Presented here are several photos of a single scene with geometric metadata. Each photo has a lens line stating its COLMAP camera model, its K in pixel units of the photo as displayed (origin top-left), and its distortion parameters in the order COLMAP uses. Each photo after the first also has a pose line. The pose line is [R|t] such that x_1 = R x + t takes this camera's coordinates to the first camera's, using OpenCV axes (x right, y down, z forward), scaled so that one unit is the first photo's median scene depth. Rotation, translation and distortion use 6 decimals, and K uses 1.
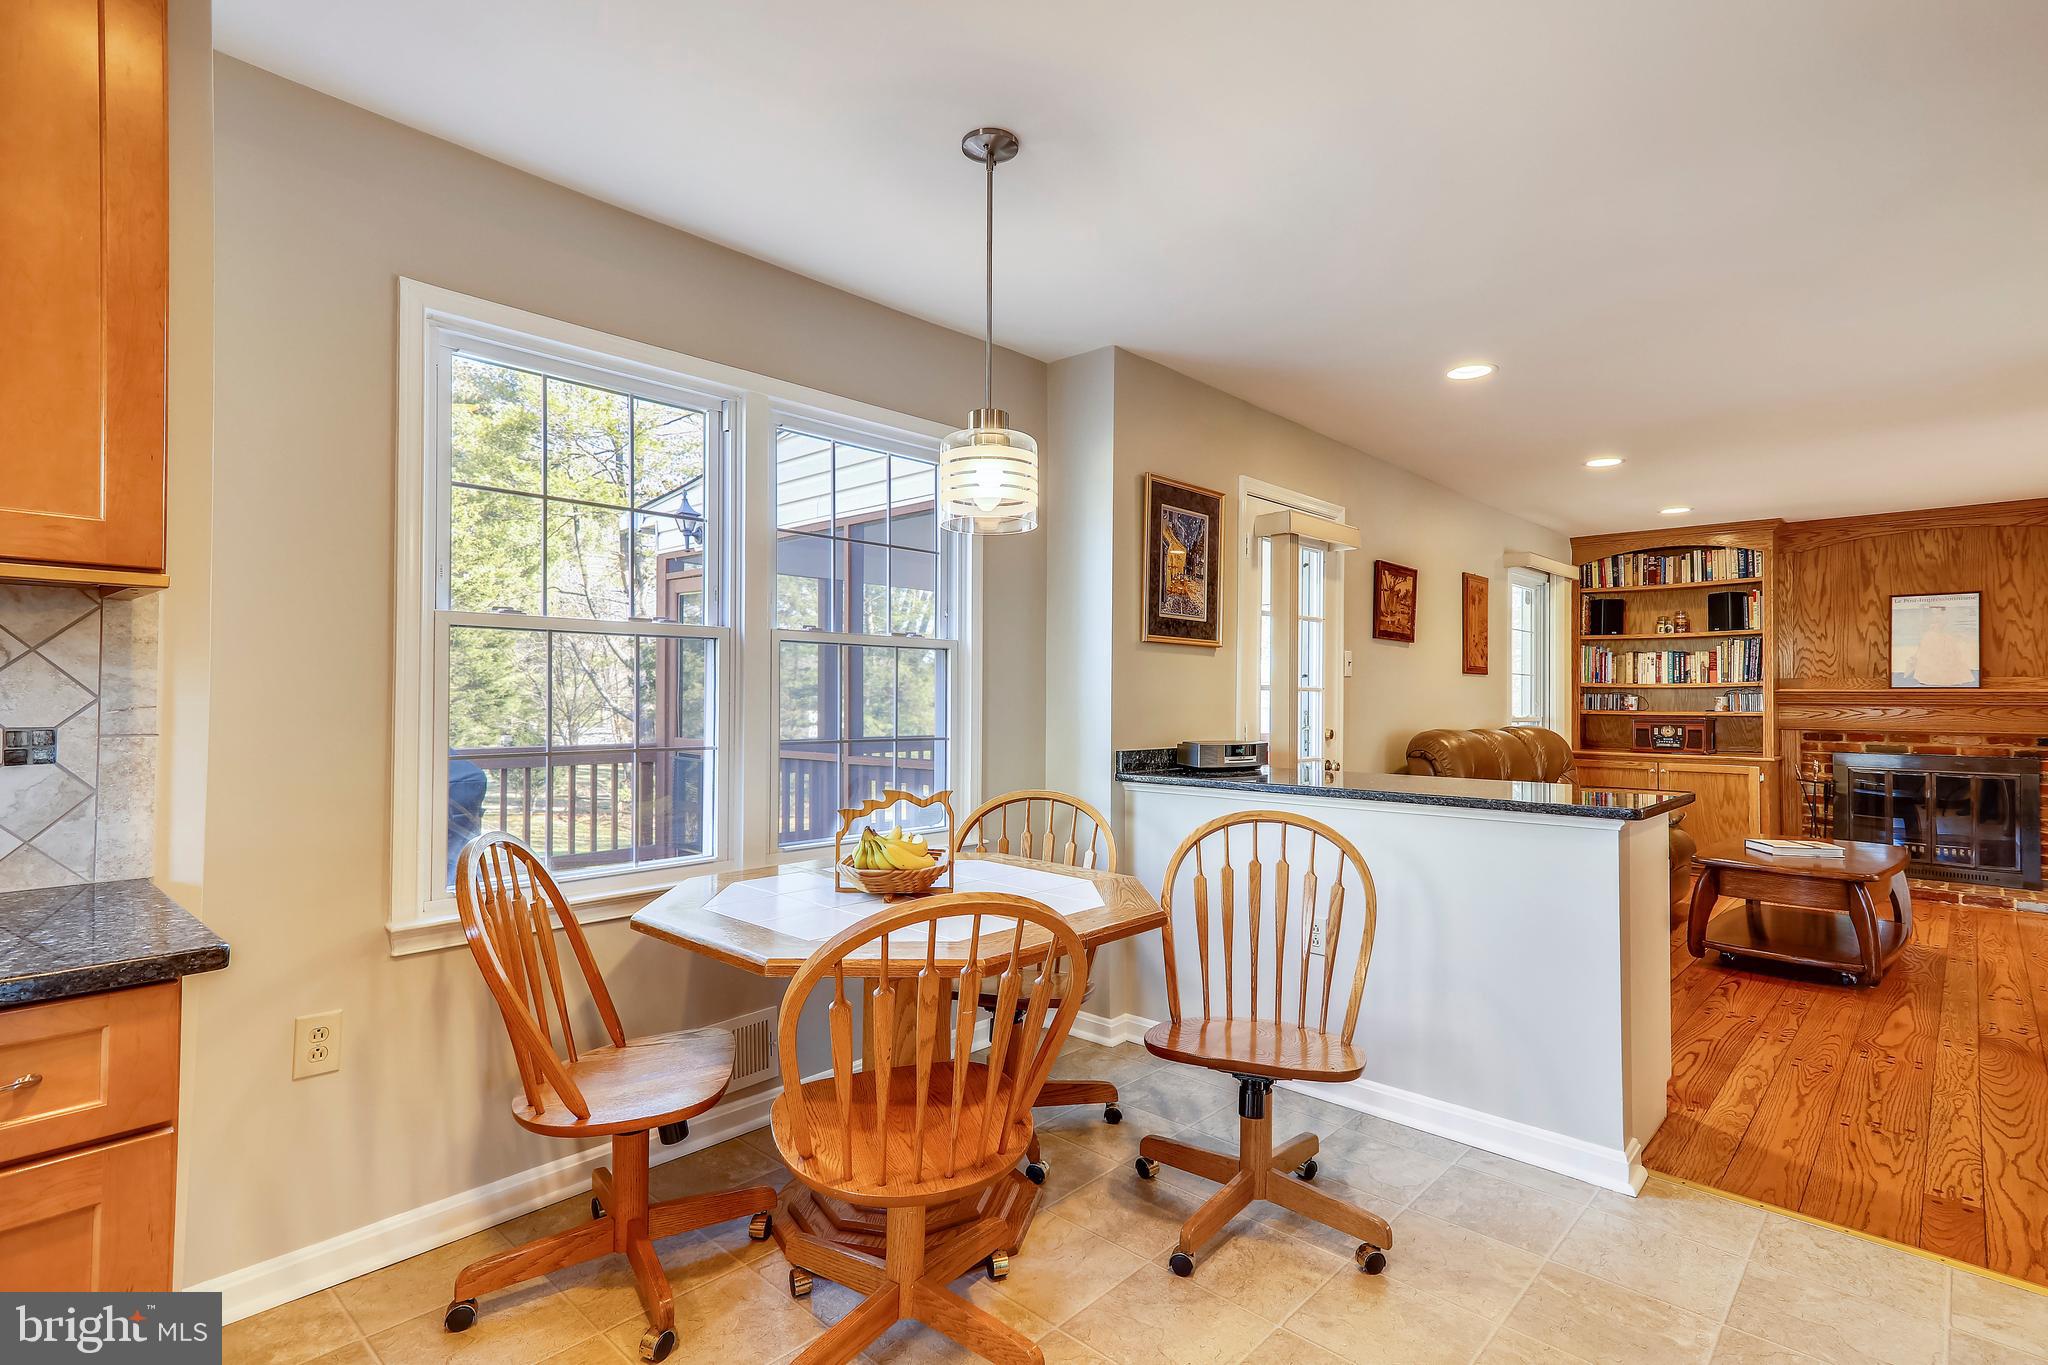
lens RADIAL K [[991.5, 0, 1028.9], [0, 991.5, 684.2], [0, 0, 1]] dist [0.017638, 0.001390]
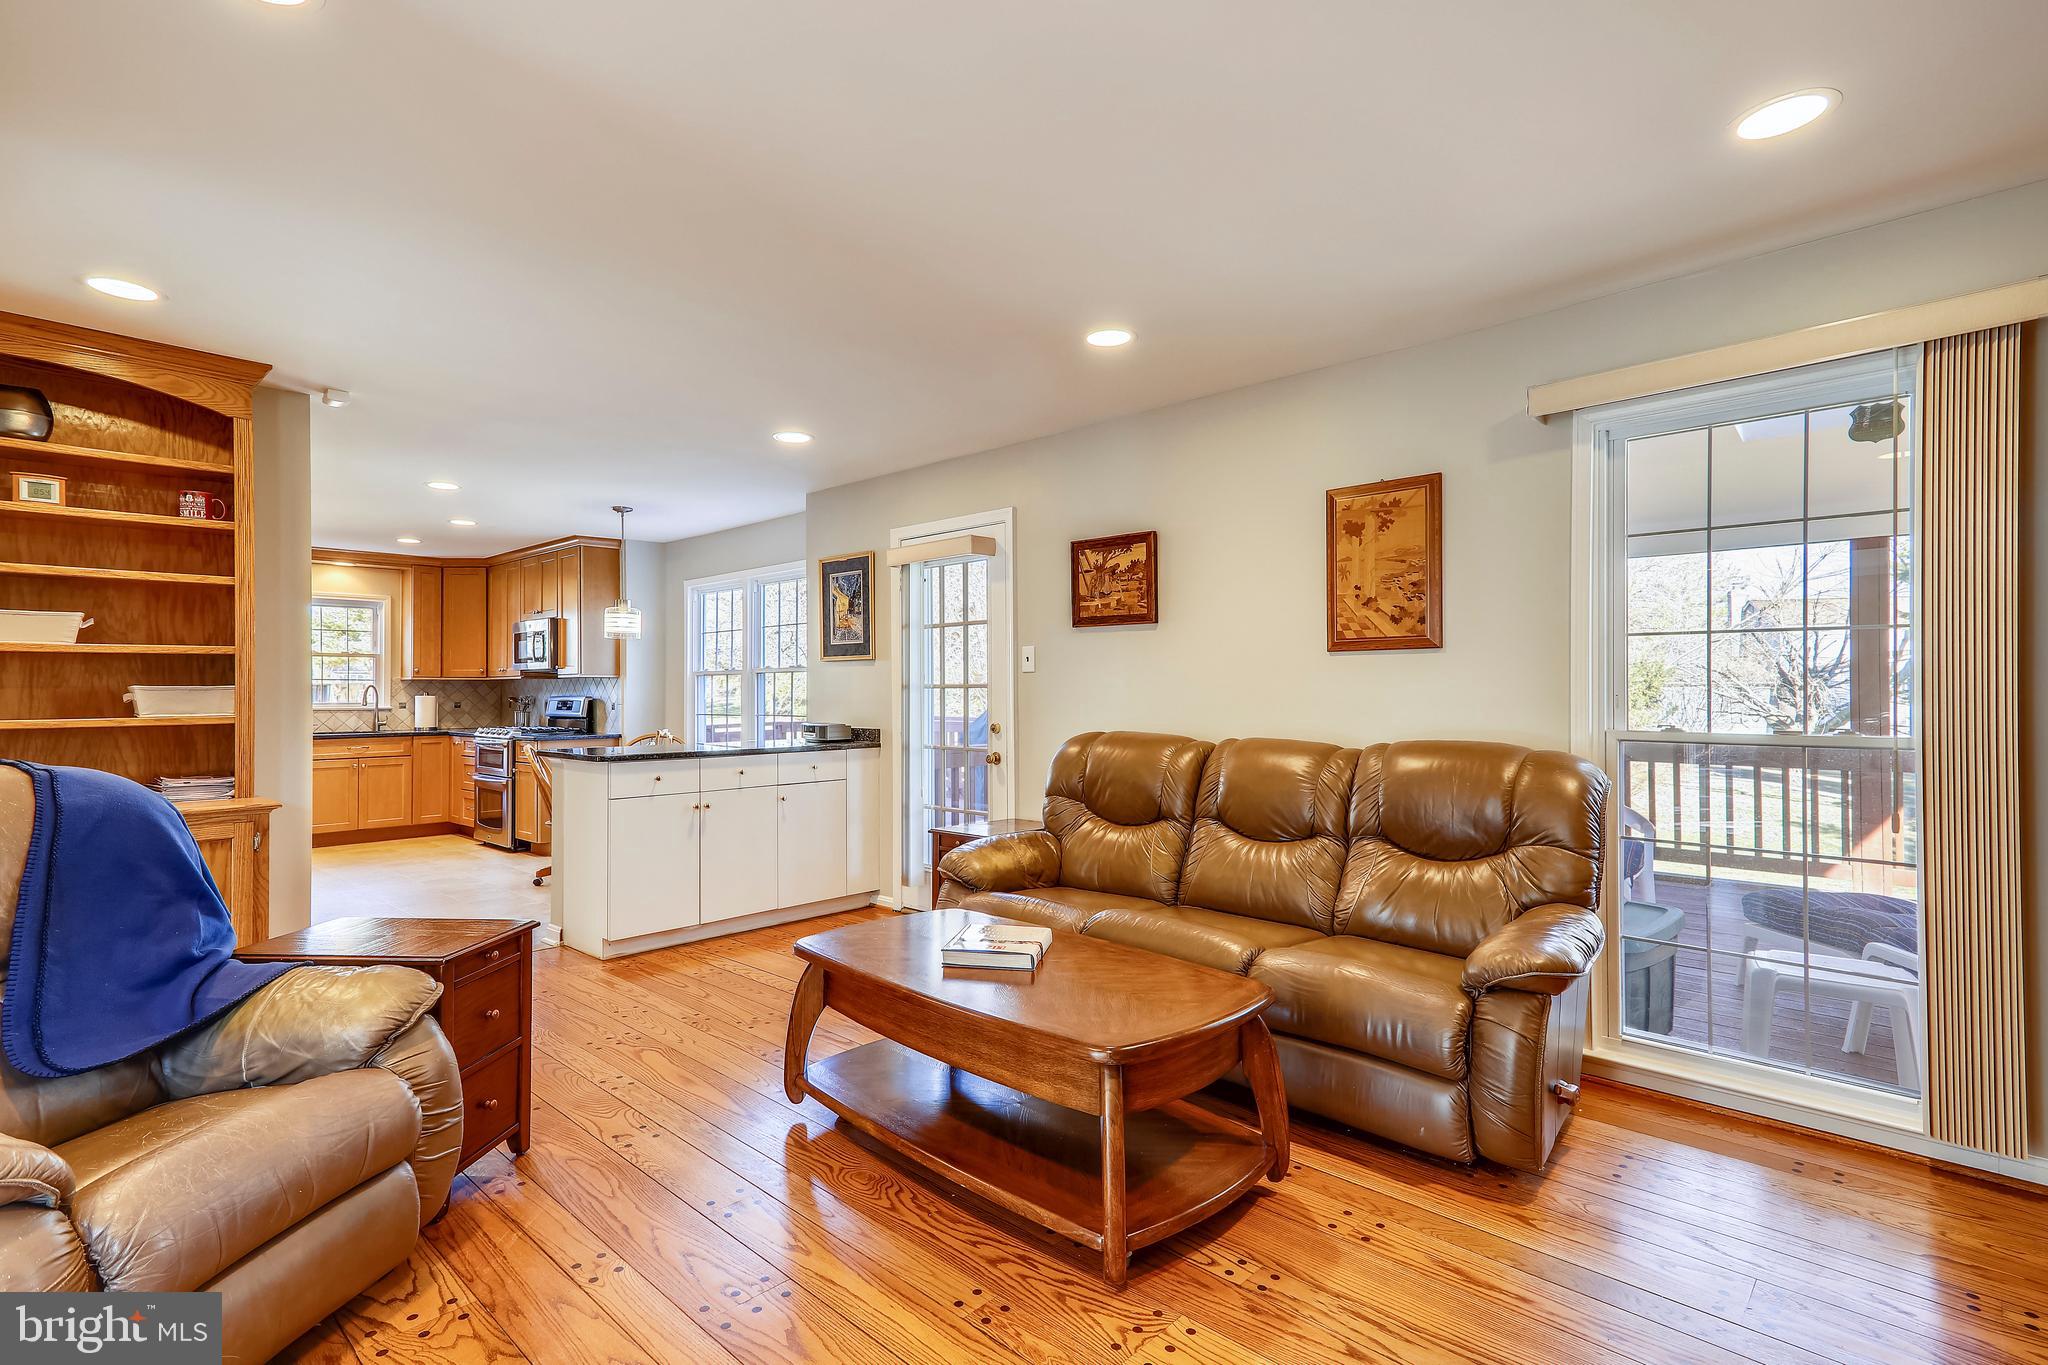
lens RADIAL K [[991.5, 0, 1026.8], [0, 991.5, 683.0], [0, 0, 1]] dist [0.017638, 0.001390]
pose [[-0.009616, -0.018517, -0.999782, 0.660481], [0.013238, 0.999739, -0.018643, 0.010924], [0.999866, -0.013415, -0.009369, 0.506204]]
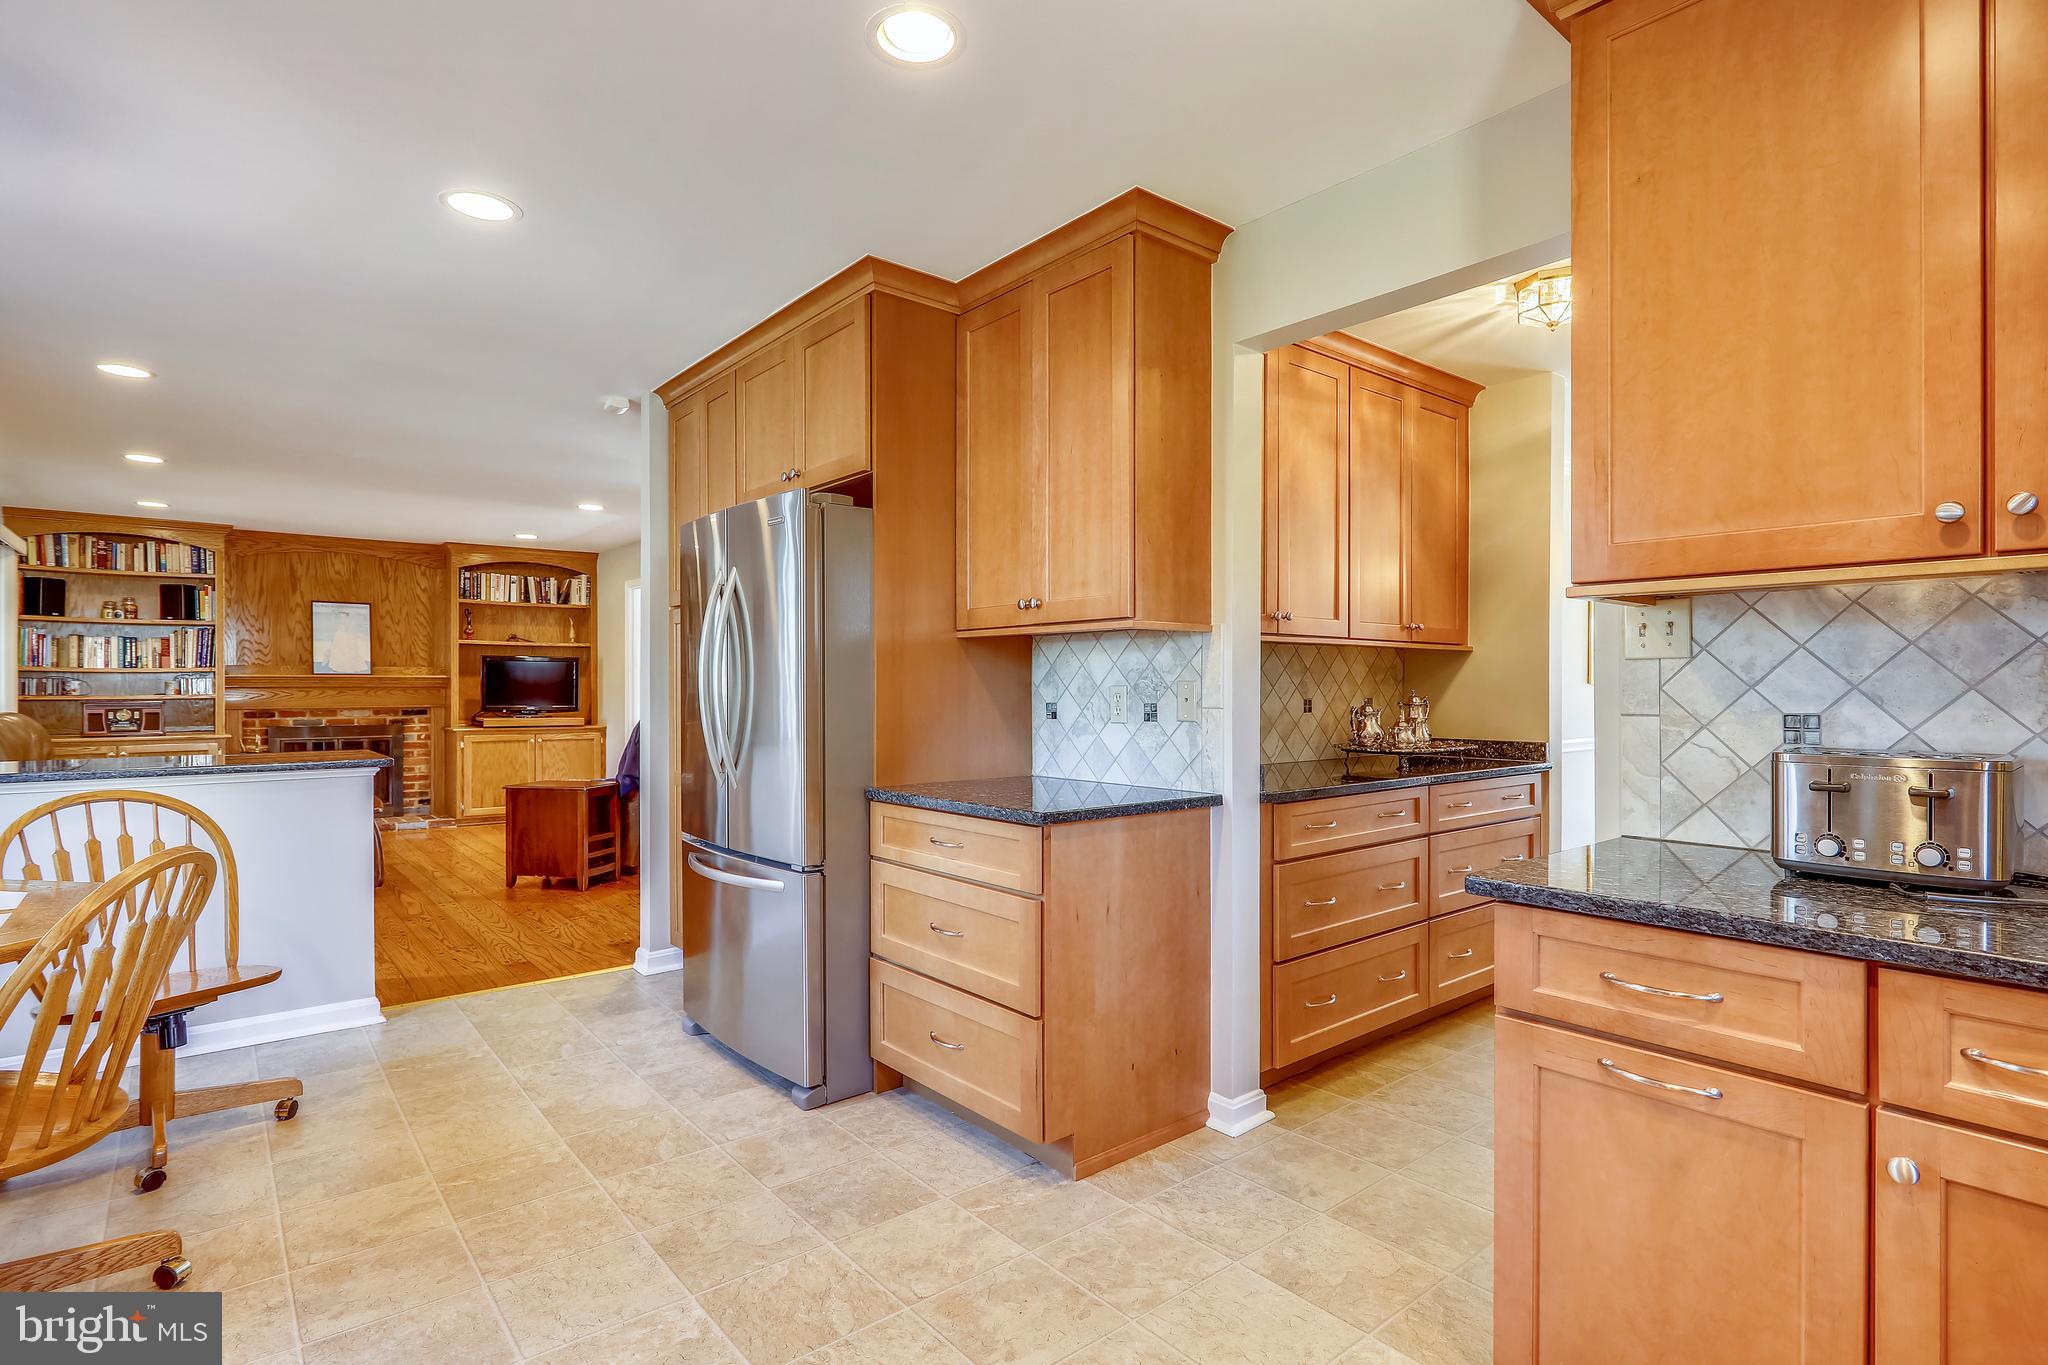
lens RADIAL K [[991.5, 0, 1022.1], [0, 991.5, 687.8], [0, 0, 1]] dist [0.017638, 0.001390]
pose [[0.121187, -0.008130, 0.992596, -0.276311], [-0.011502, 0.999888, 0.009594, -0.001216], [-0.992563, -0.012580, 0.121079, -0.036963]]
